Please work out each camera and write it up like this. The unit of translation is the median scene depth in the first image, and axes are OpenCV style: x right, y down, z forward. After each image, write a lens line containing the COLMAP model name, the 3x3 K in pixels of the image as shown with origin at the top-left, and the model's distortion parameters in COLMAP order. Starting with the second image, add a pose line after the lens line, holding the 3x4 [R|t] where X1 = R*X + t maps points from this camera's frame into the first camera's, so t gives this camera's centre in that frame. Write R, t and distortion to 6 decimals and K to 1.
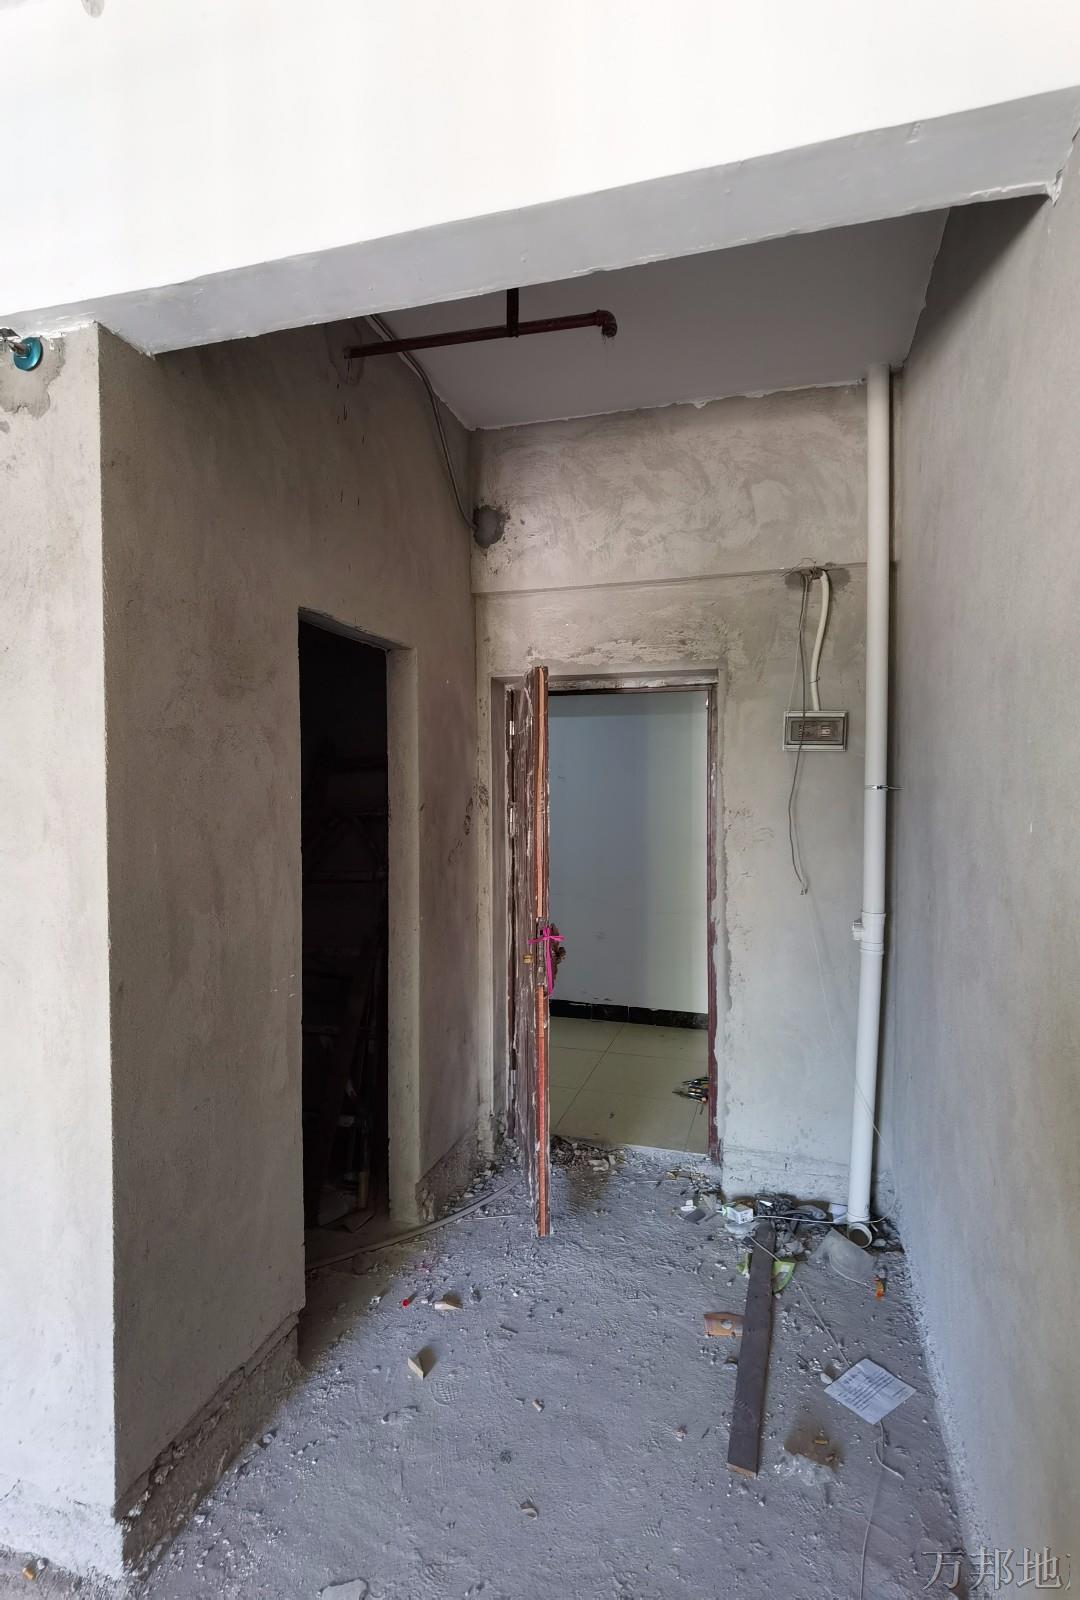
lens RADIAL K [[786.1, 0, 536.4], [0, 786.1, 825.1], [0, 0, 1]] dist [0.001966, 0.000483]
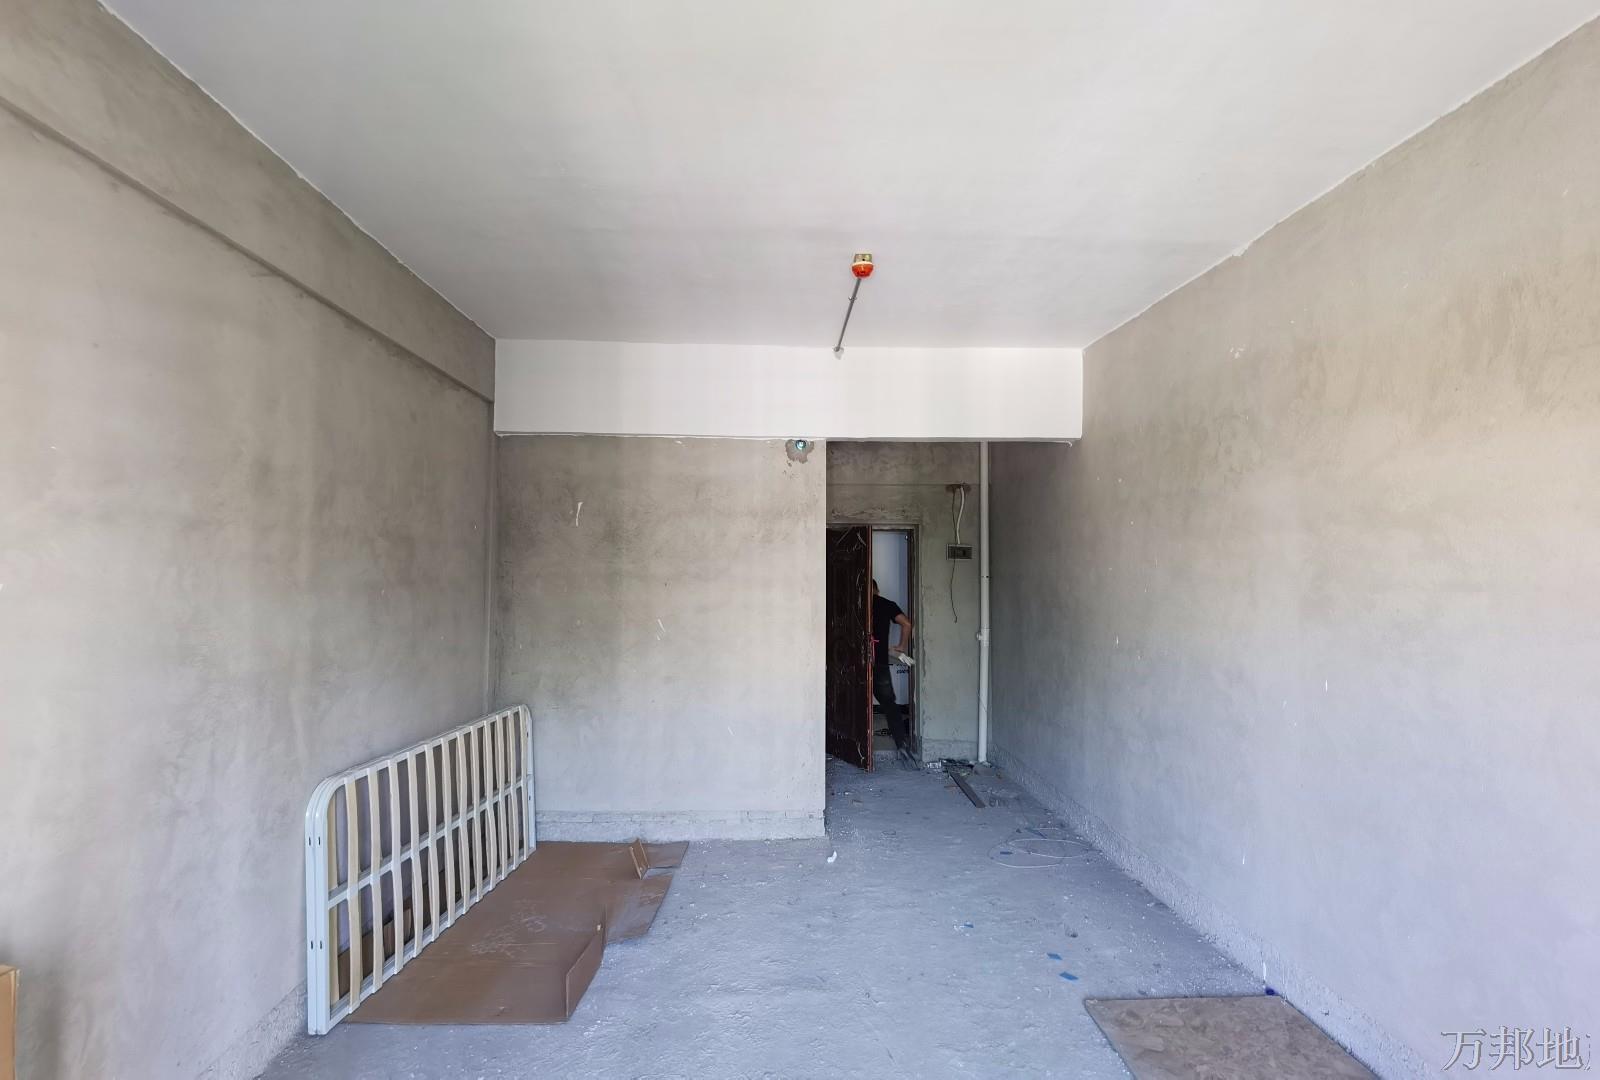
lens RADIAL K [[786.1, 0, 800.0], [0, 786.1, 540.0], [0, 0, 1]] dist [0.001966, 0.000483]
pose [[0.935838, 0.019096, 0.351912, -0.916575], [0.011327, 0.996385, -0.084190, 0.035529], [-0.352248, 0.082774, 0.932239, -1.024536]]
